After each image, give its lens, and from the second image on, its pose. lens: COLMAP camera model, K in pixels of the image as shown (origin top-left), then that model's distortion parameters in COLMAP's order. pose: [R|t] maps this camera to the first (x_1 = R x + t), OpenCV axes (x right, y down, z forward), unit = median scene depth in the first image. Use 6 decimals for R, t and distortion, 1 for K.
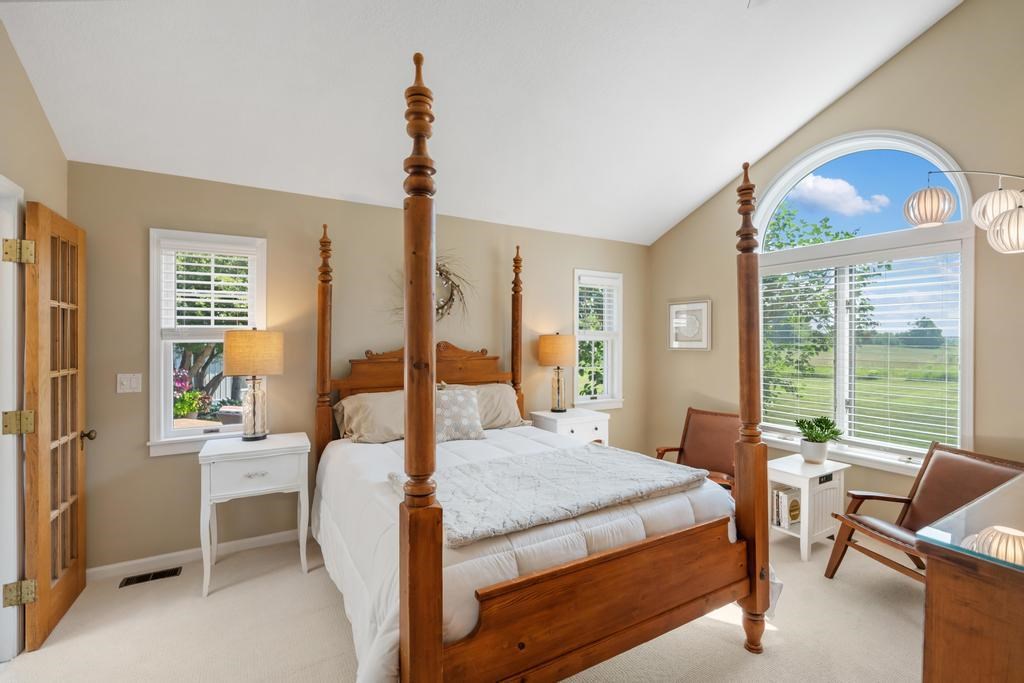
lens RADIAL K [[466.8, 0, 510.7], [0, 466.8, 339.9], [0, 0, 1]] dist [-0.003391, -0.000559]
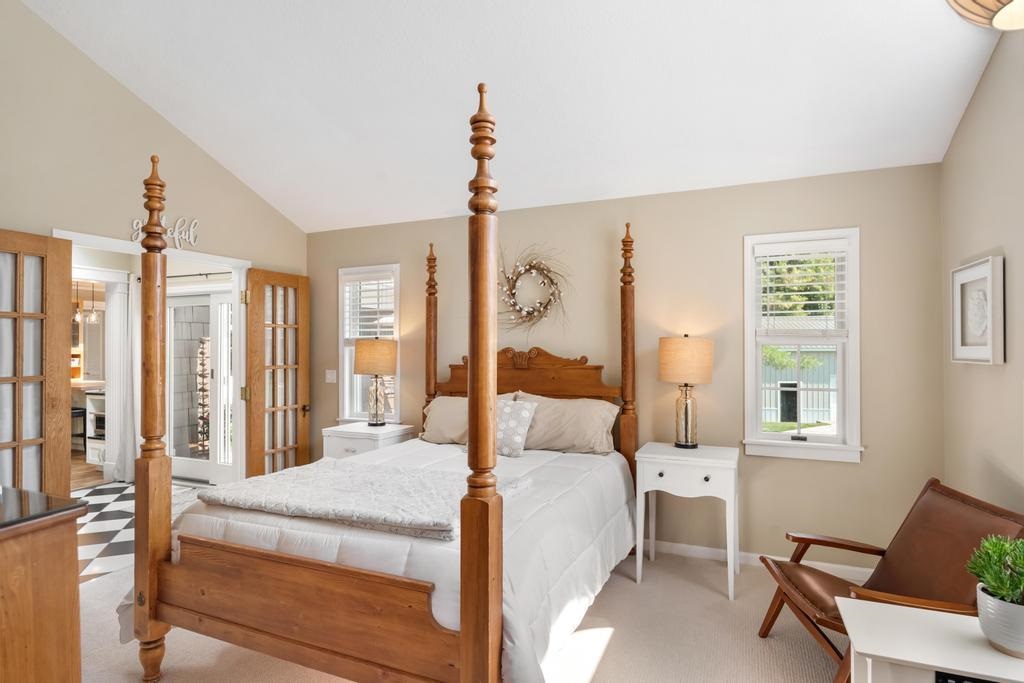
lens RADIAL K [[557.6, 0, 508.9], [0, 557.6, 344.9], [0, 0, 1]] dist [-0.007365, -0.000406]
pose [[0.575912, -0.007943, -0.817473, 0.794633], [0.003202, 0.999967, -0.007460, 0.006779], [0.817506, 0.001679, 0.575918, 0.381506]]
